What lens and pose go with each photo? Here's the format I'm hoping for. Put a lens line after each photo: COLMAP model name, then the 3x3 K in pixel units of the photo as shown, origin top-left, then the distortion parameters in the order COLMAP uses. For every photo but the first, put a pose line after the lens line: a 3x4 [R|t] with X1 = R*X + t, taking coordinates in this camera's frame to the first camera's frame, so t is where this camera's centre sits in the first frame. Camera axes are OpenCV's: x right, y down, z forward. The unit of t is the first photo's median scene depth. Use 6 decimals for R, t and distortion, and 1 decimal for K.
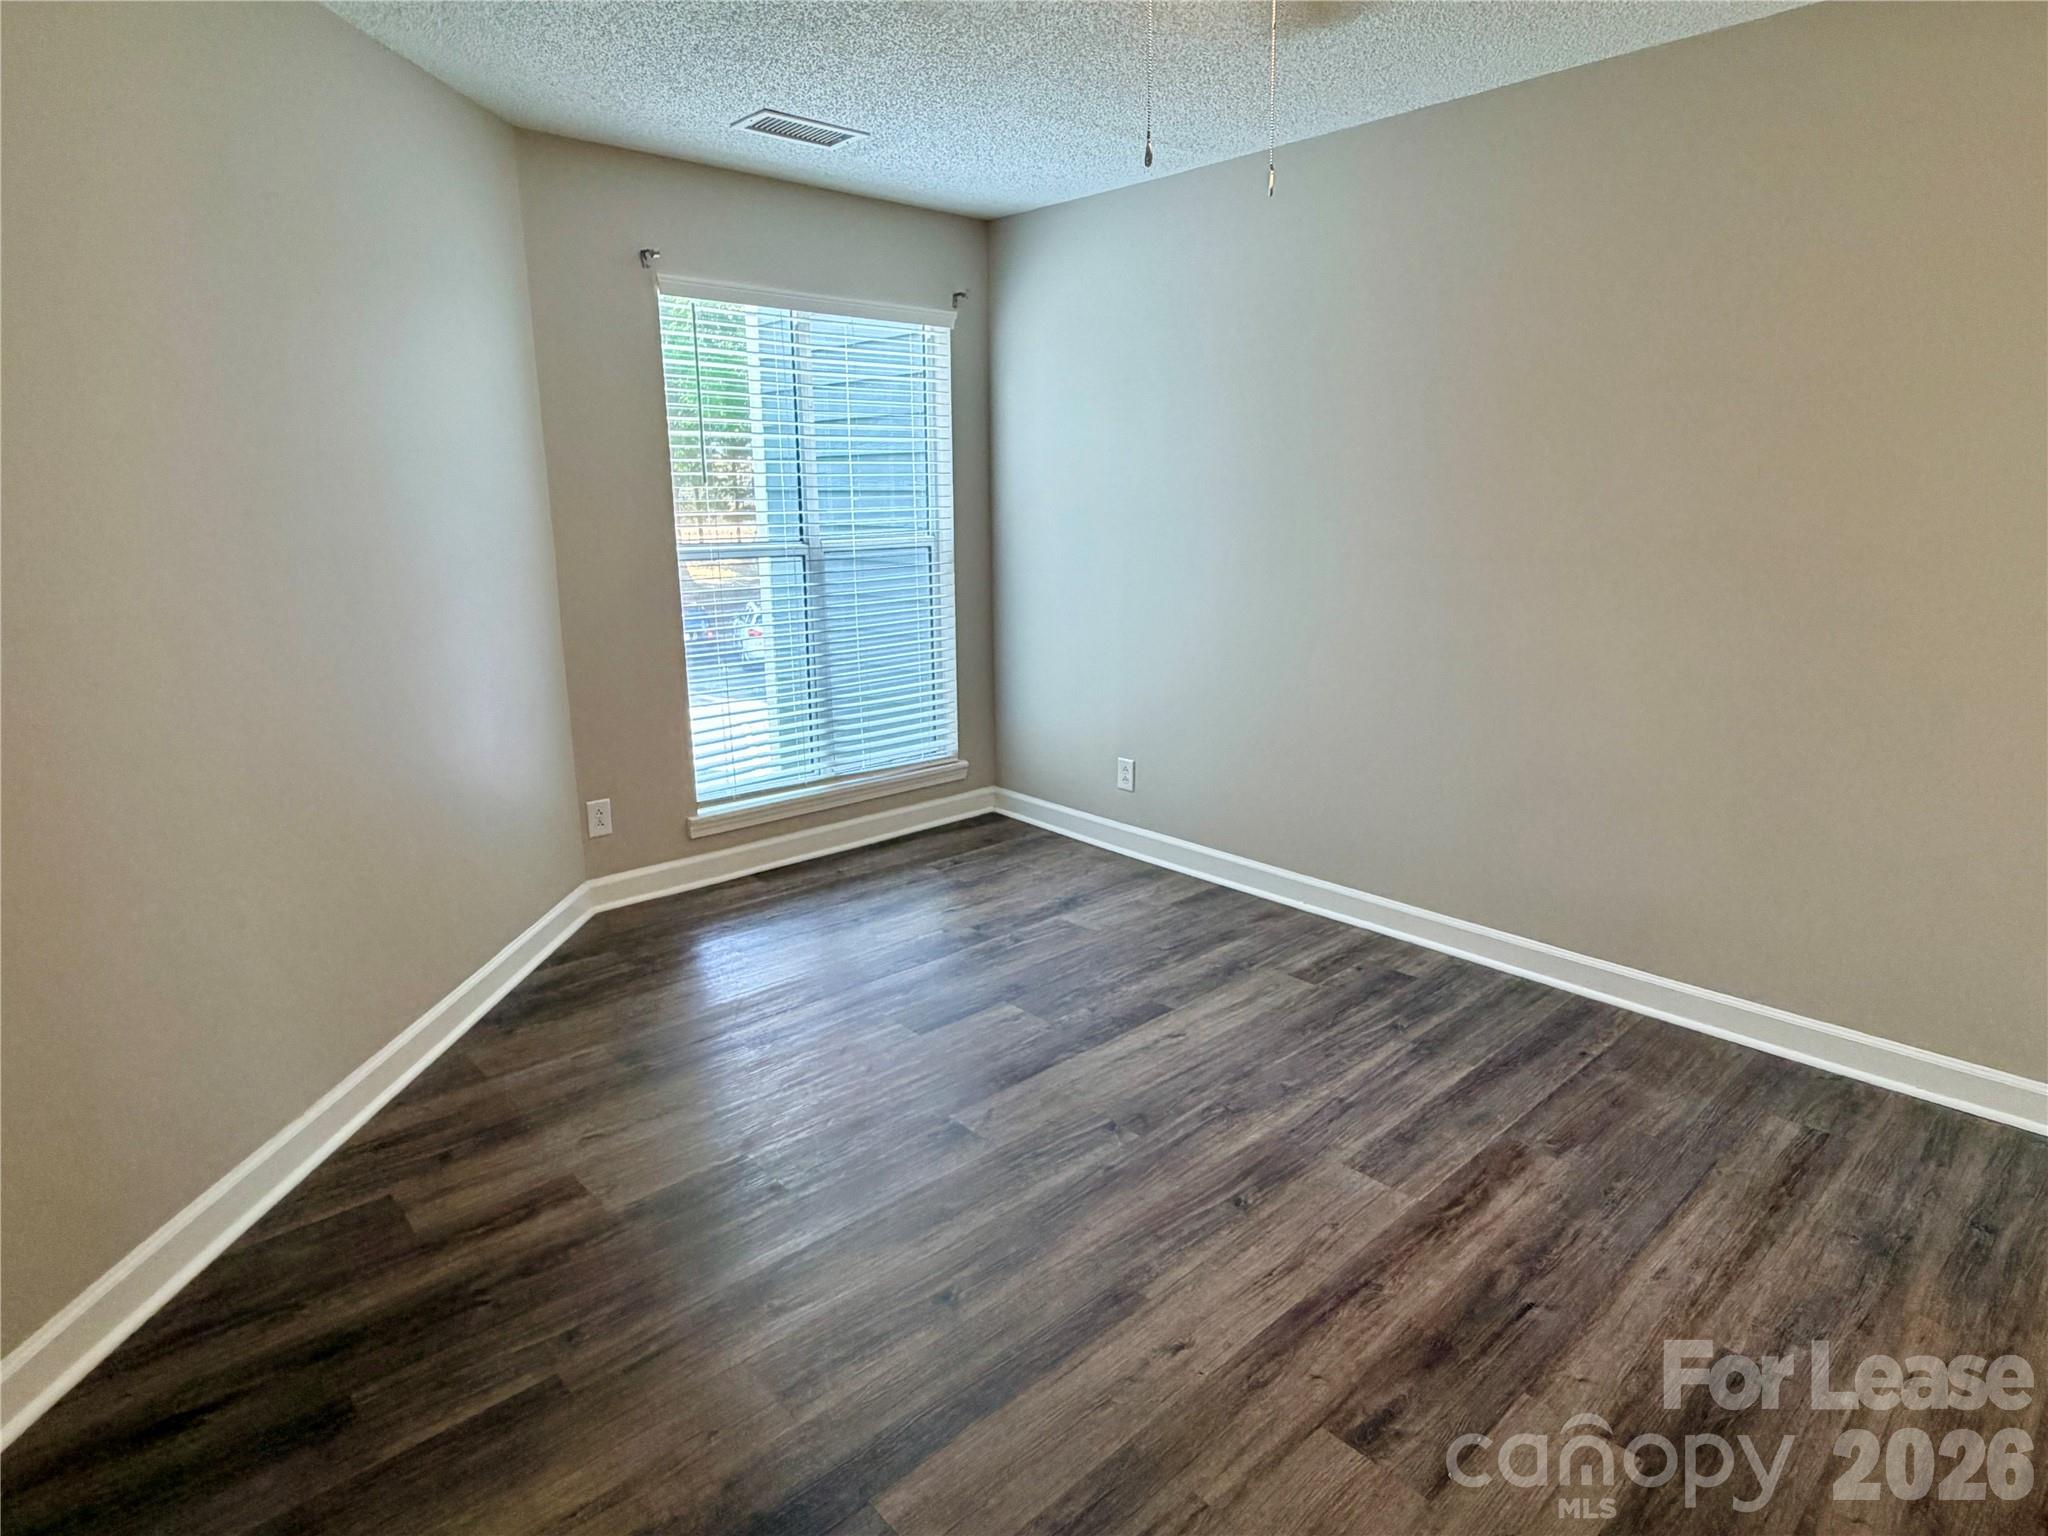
lens RADIAL K [[1114.1, 0, 1016.1], [0, 1114.1, 770.2], [0, 0, 1]] dist [-0.002719, 0.000519]
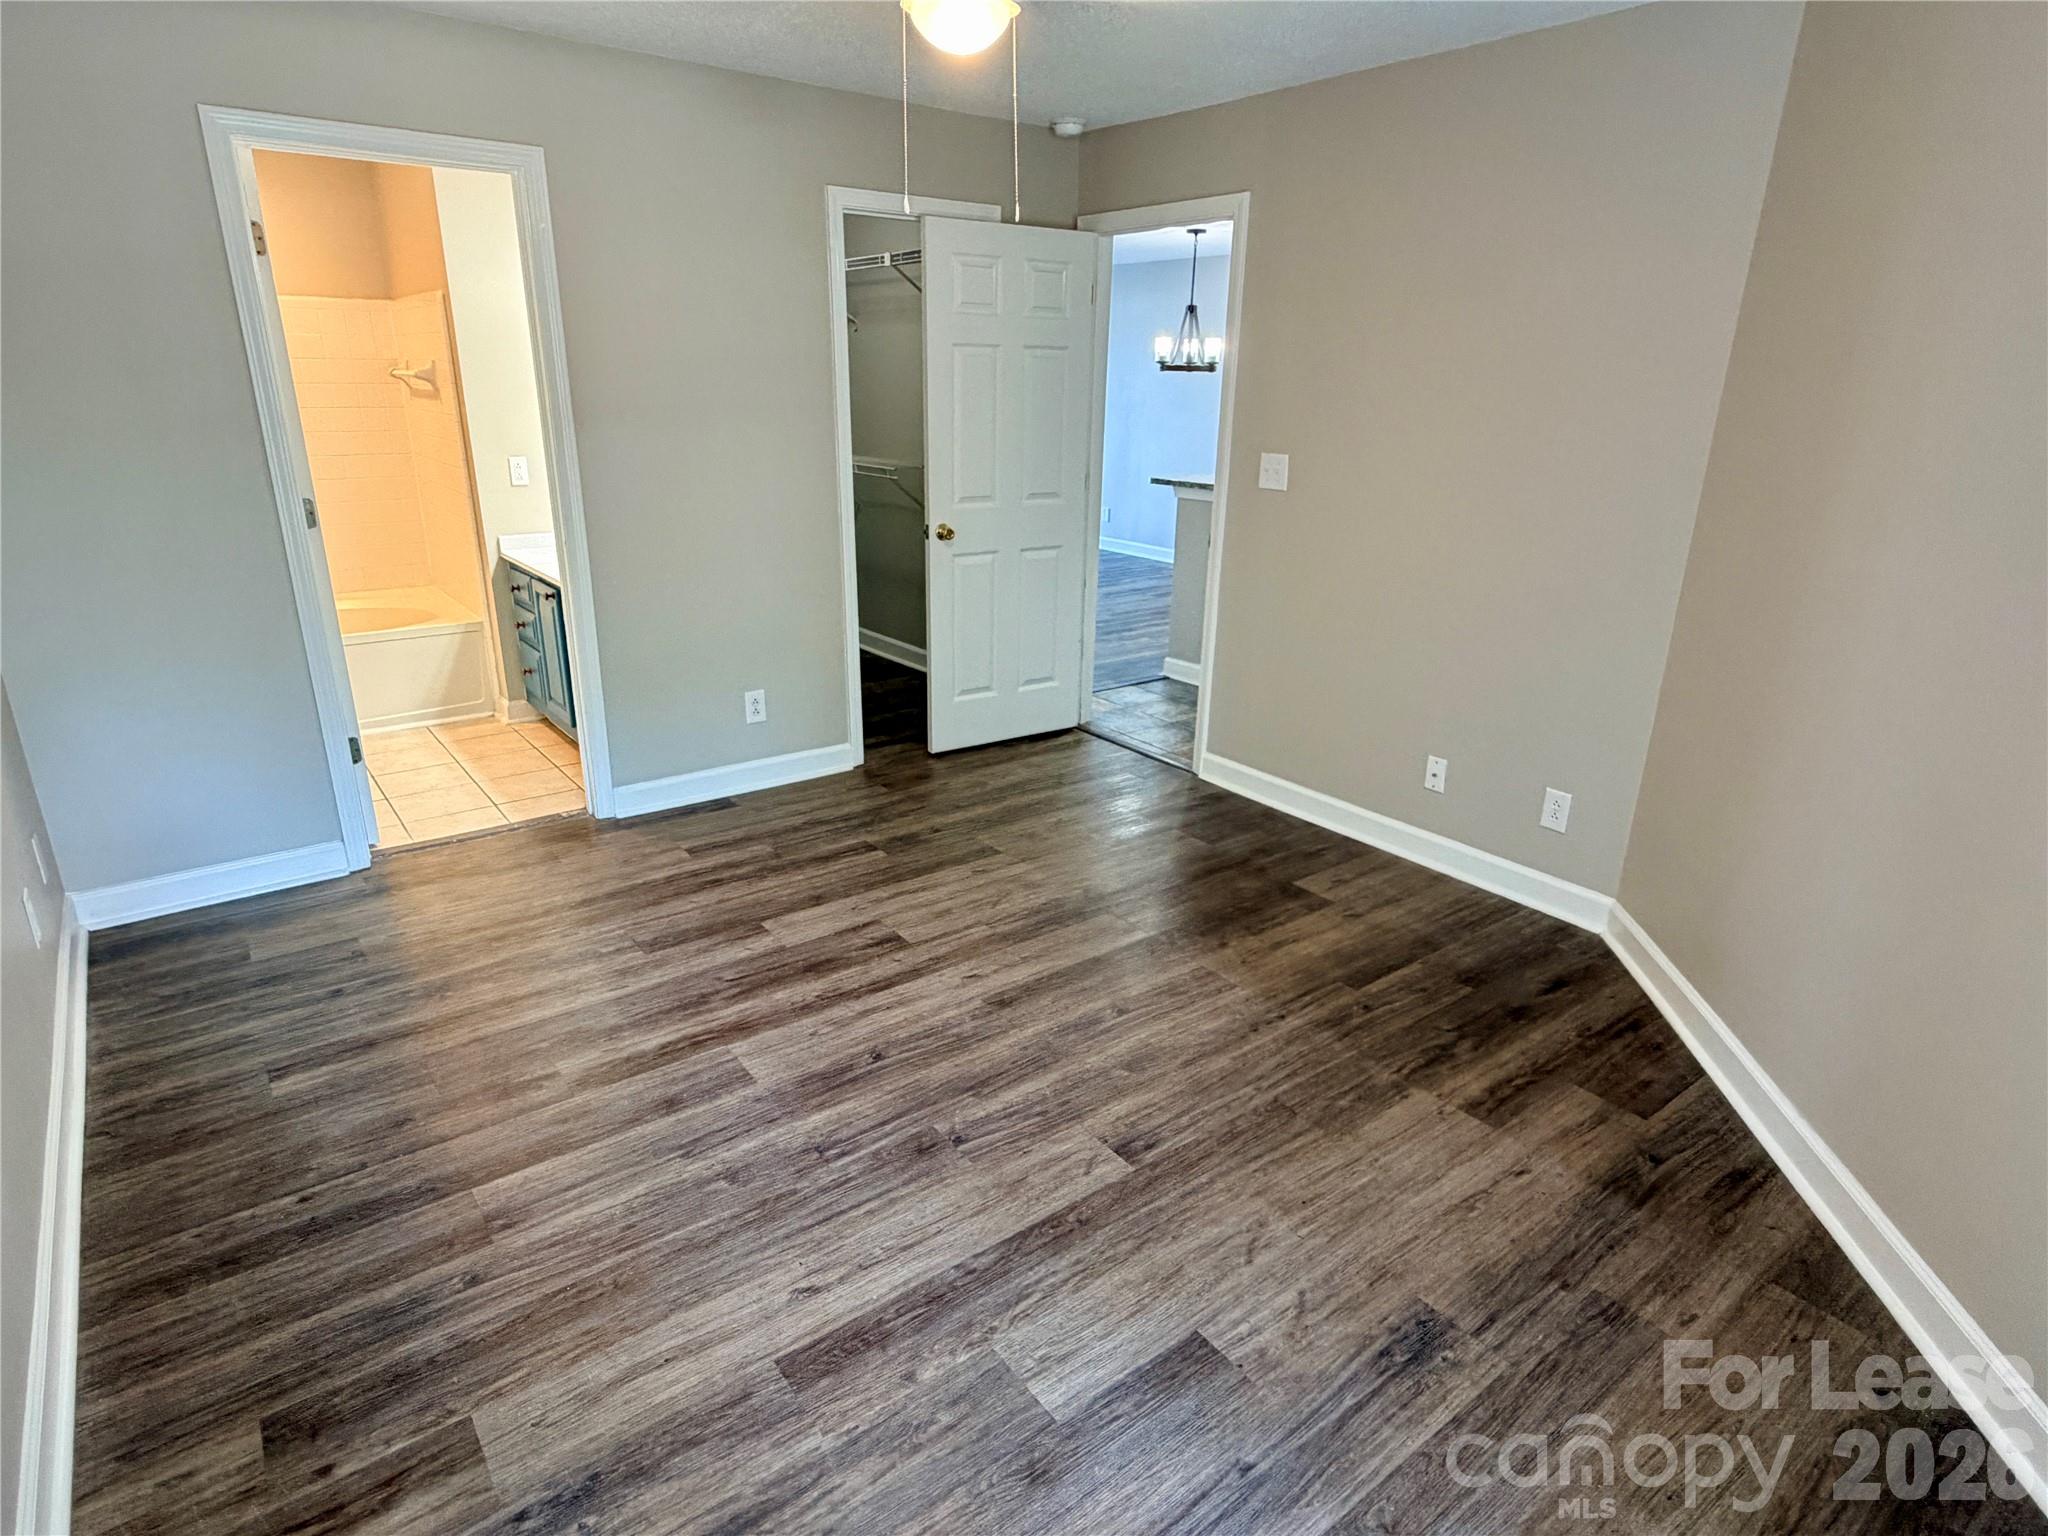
lens RADIAL K [[1114.1, 0, 1035.2], [0, 1114.1, 765.1], [0, 0, 1]] dist [-0.002719, 0.000519]
pose [[-0.997064, -0.038003, 0.066471, -0.029404], [0.004668, 0.836351, 0.548174, -0.468288], [-0.076426, 0.546875, -0.833719, 1.652603]]
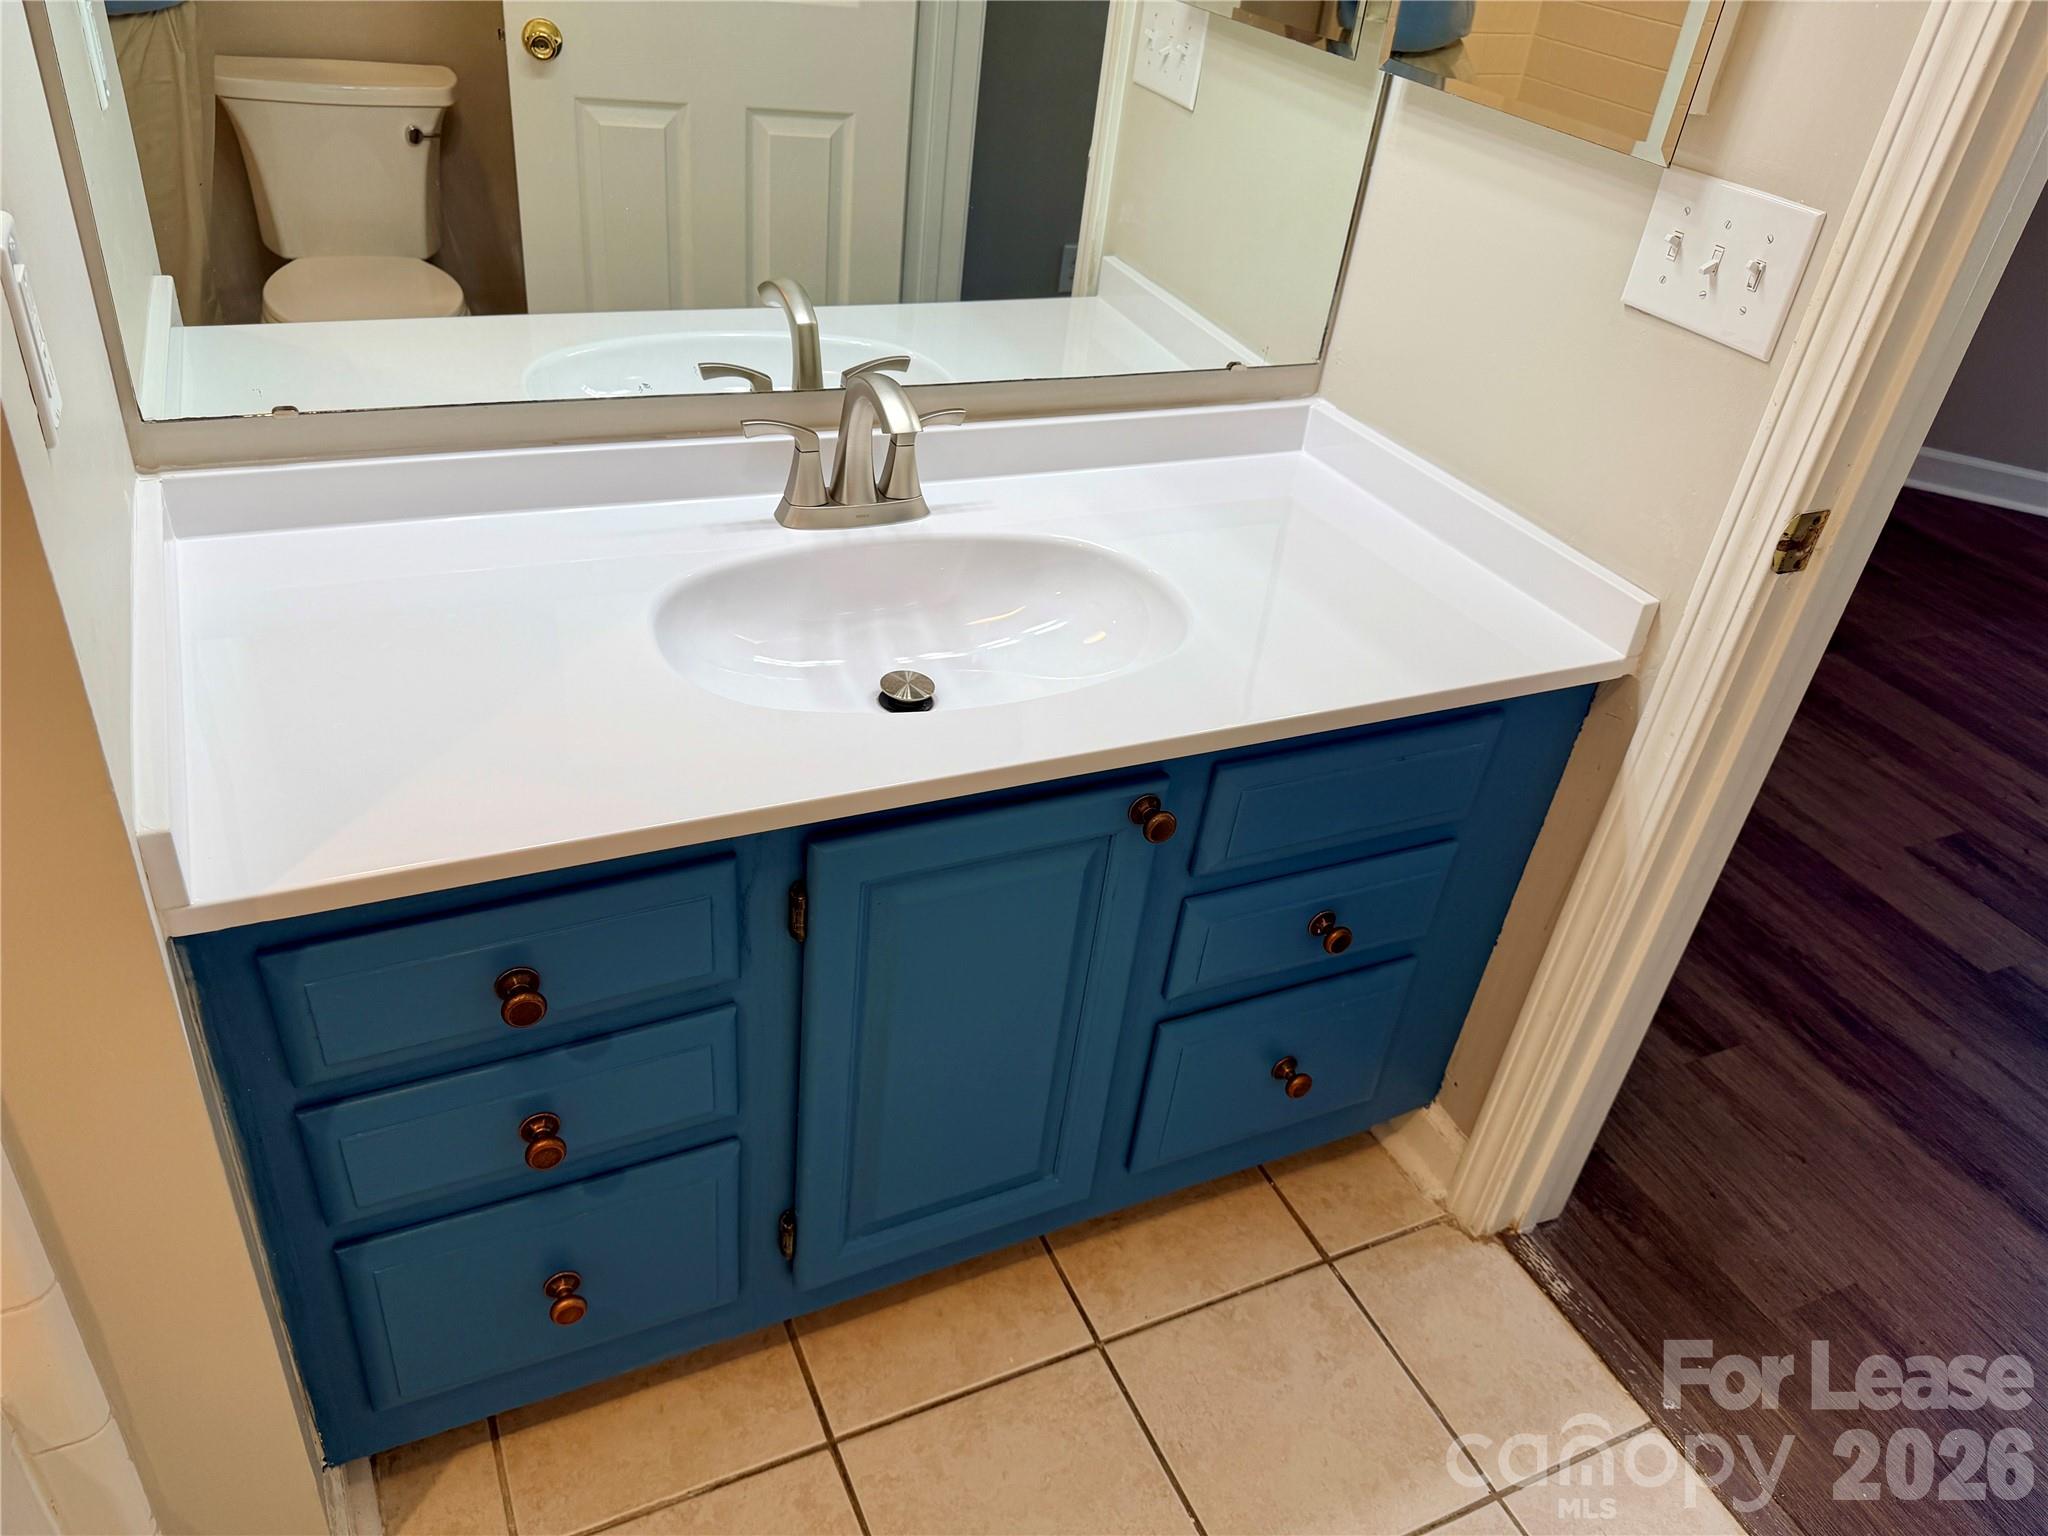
lens RADIAL K [[1433.2, 0, 1041.9], [0, 1433.2, 760.7], [0, 0, 1]] dist [0.075673, -0.109240]
pose [[-0.289717, 0.511478, -0.808983, 1.260667], [-0.337083, 0.736552, 0.586401, -0.036609], [0.895790, 0.442585, -0.040981, 0.091396]]
